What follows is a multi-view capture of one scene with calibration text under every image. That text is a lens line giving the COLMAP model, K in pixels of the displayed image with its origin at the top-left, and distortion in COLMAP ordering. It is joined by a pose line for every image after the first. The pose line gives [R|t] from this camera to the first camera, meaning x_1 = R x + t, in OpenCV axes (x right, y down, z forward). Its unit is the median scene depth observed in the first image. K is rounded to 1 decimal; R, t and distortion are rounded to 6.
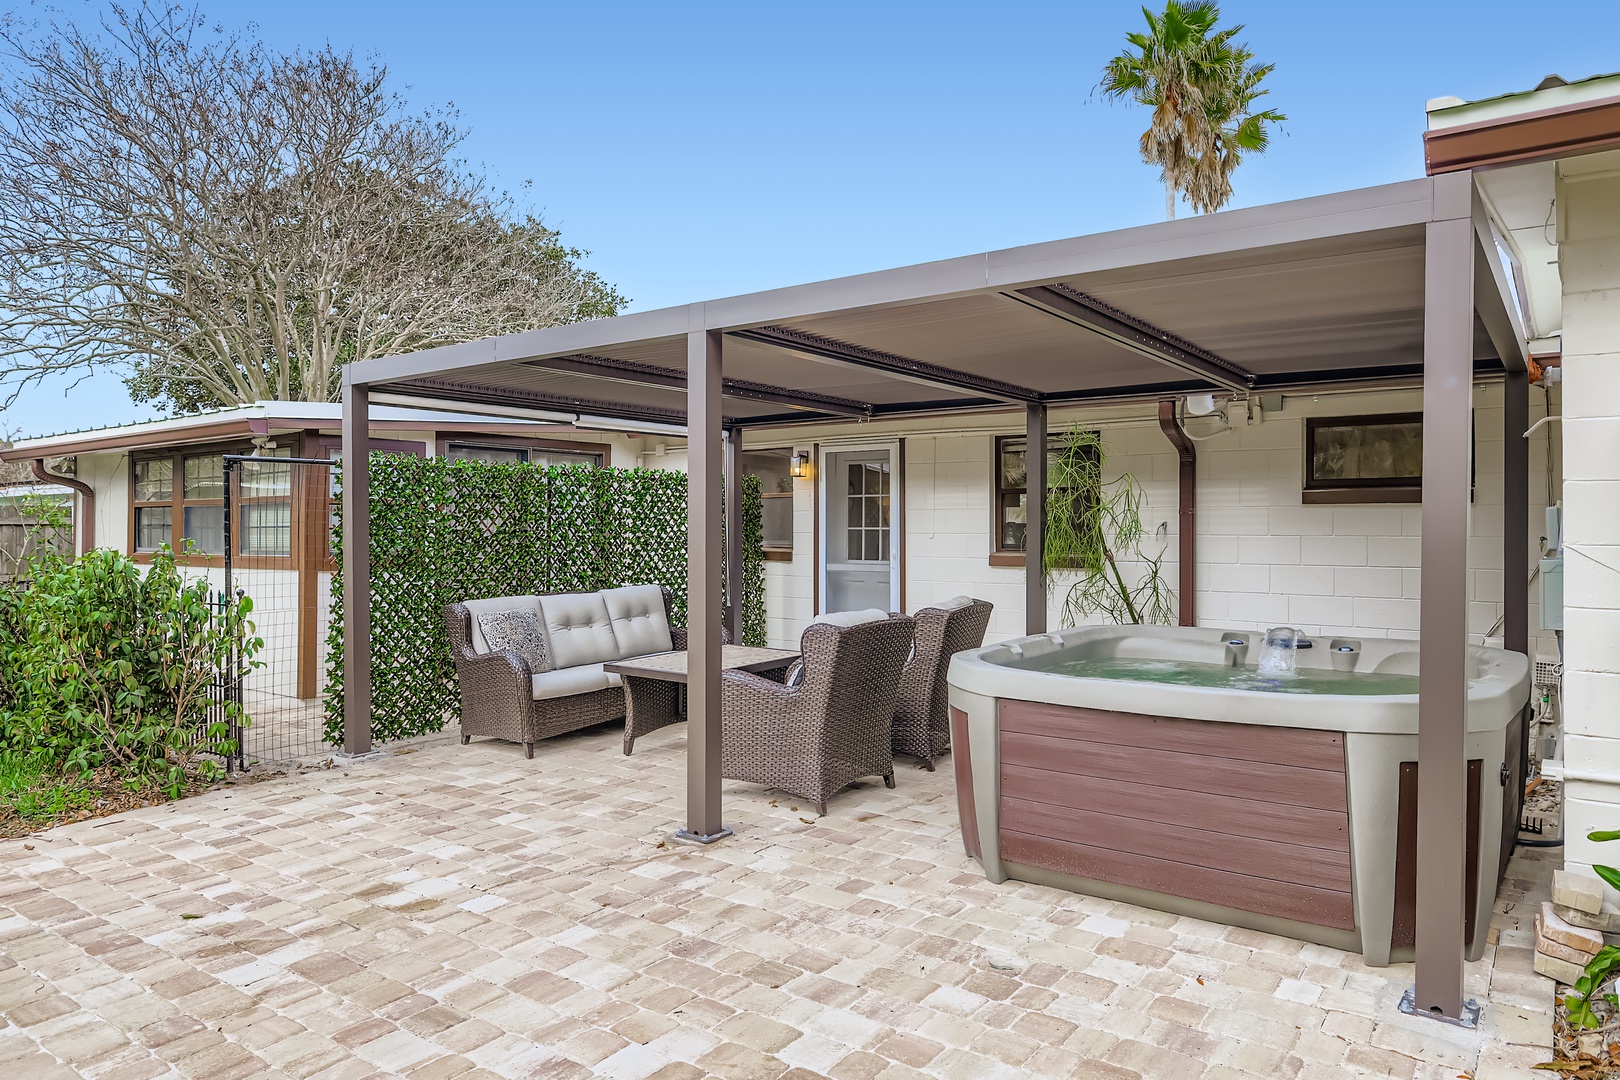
lens RADIAL K [[1031.7, 0, 810.3], [0, 1031.7, 531.1], [0, 0, 1]] dist [-0.007884, -0.000074]
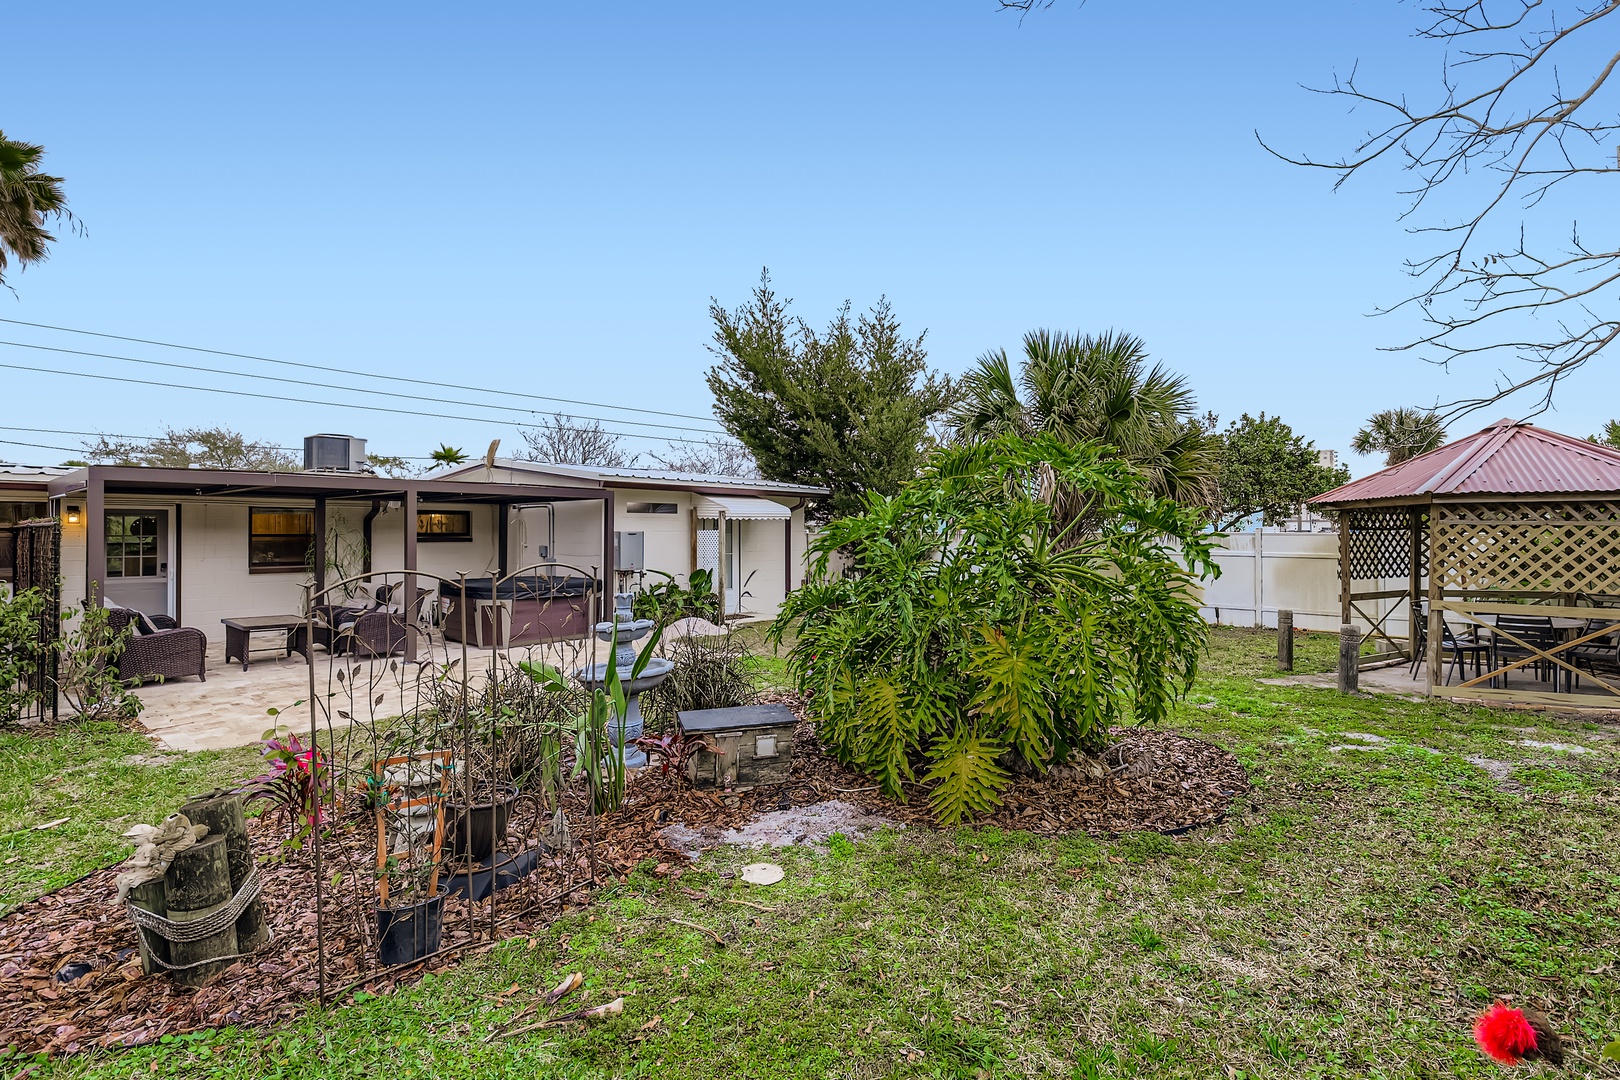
lens RADIAL K [[730.9, 0, 840.8], [0, 730.9, 533.4], [0, 0, 1]] dist [0.003408, 0.000451]
pose [[0.066306, 0.007552, 0.997771, -2.304107], [0.010911, 0.999906, -0.008293, -0.038992], [-0.997740, 0.011437, 0.066218, -0.367863]]
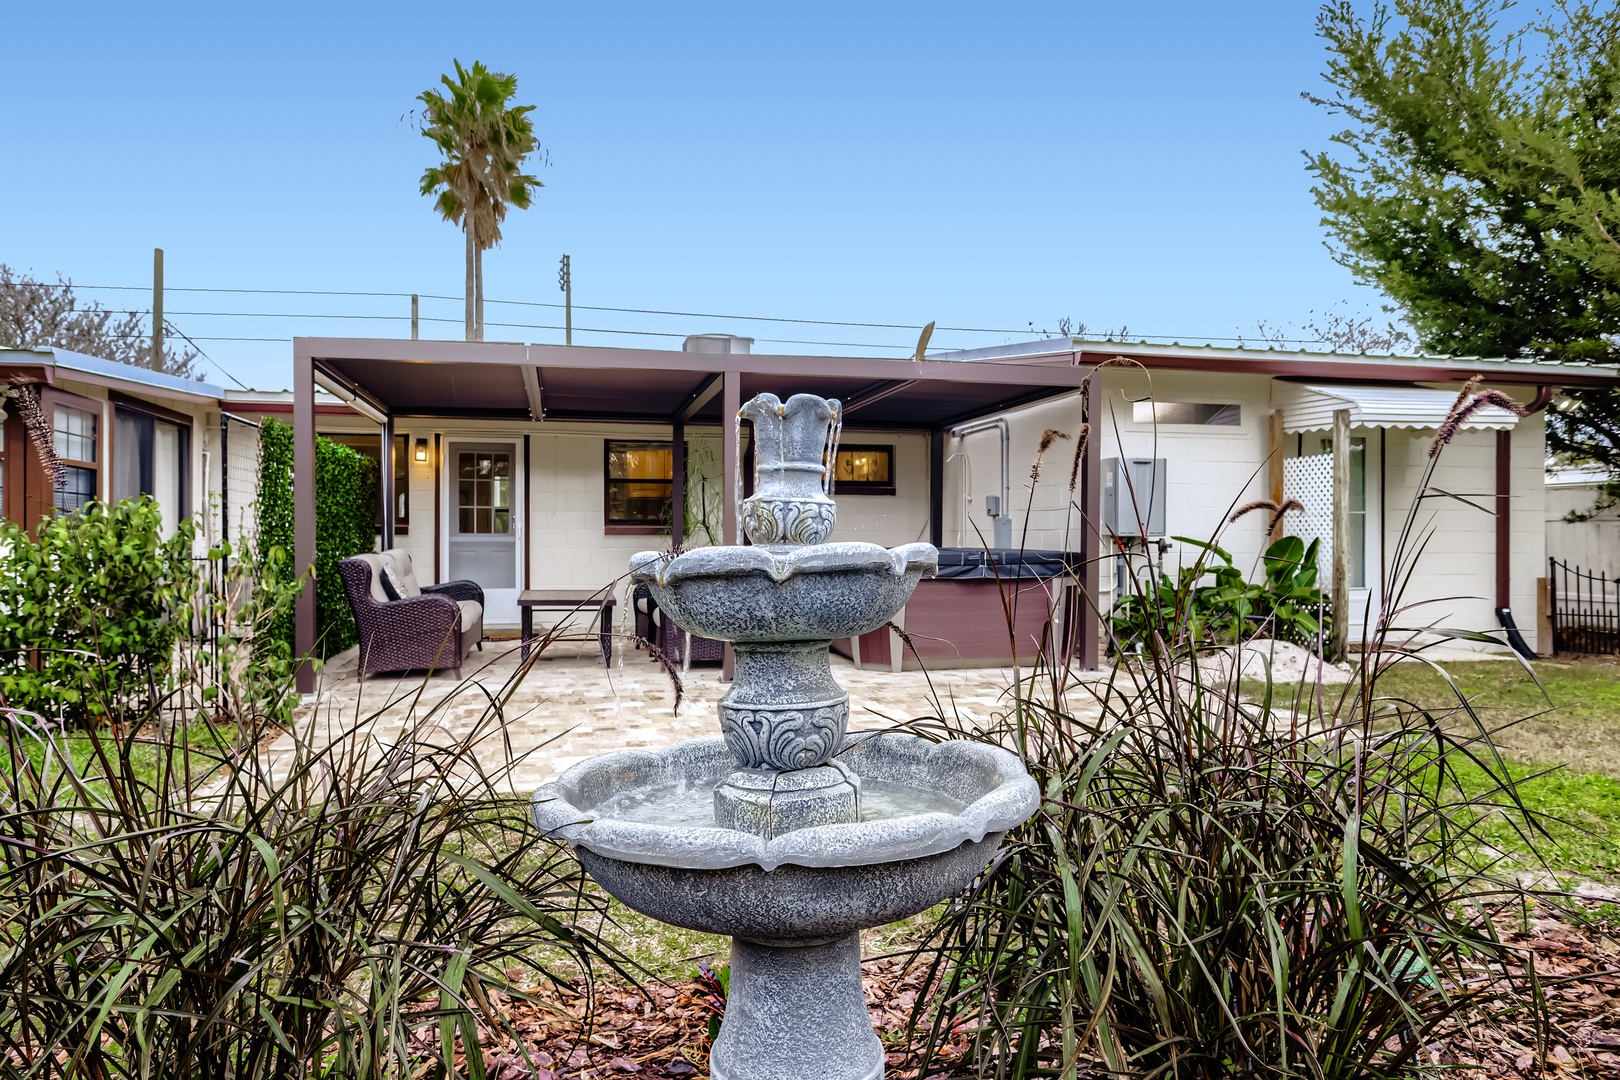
lens RADIAL K [[1031.7, 0, 815.1], [0, 1031.7, 526.7], [0, 0, 1]] dist [-0.007884, -0.000074]
pose [[0.648474, 0.005929, 0.761214, -1.407747], [0.002159, 0.999951, -0.009628, 0.075685], [-0.761234, 0.007886, 0.648430, -0.172182]]
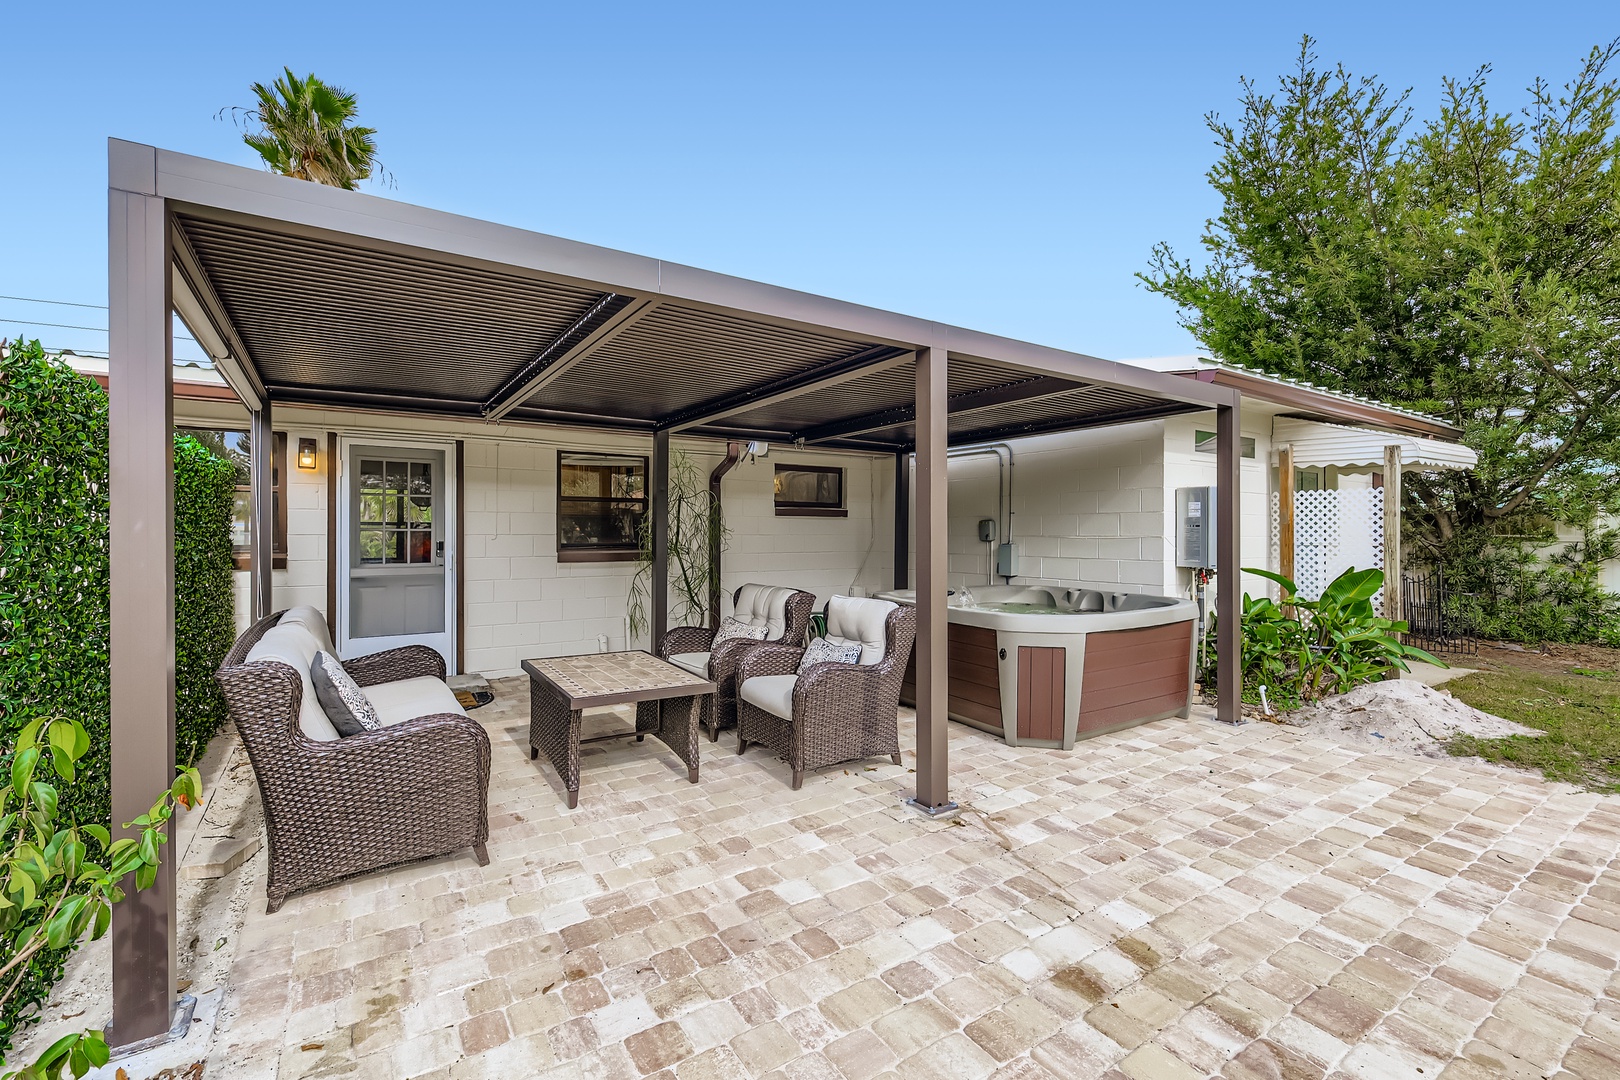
lens RADIAL K [[701.6, 0, 814.9], [0, 701.6, 534.7], [0, 0, 1]] dist [0.000025, 0.000010]
pose [[0.354367, -0.002582, 0.935103, -0.951373], [0.002759, 0.999995, 0.001715, 0.003844], [-0.935103, 0.001972, 0.354372, 0.954502]]
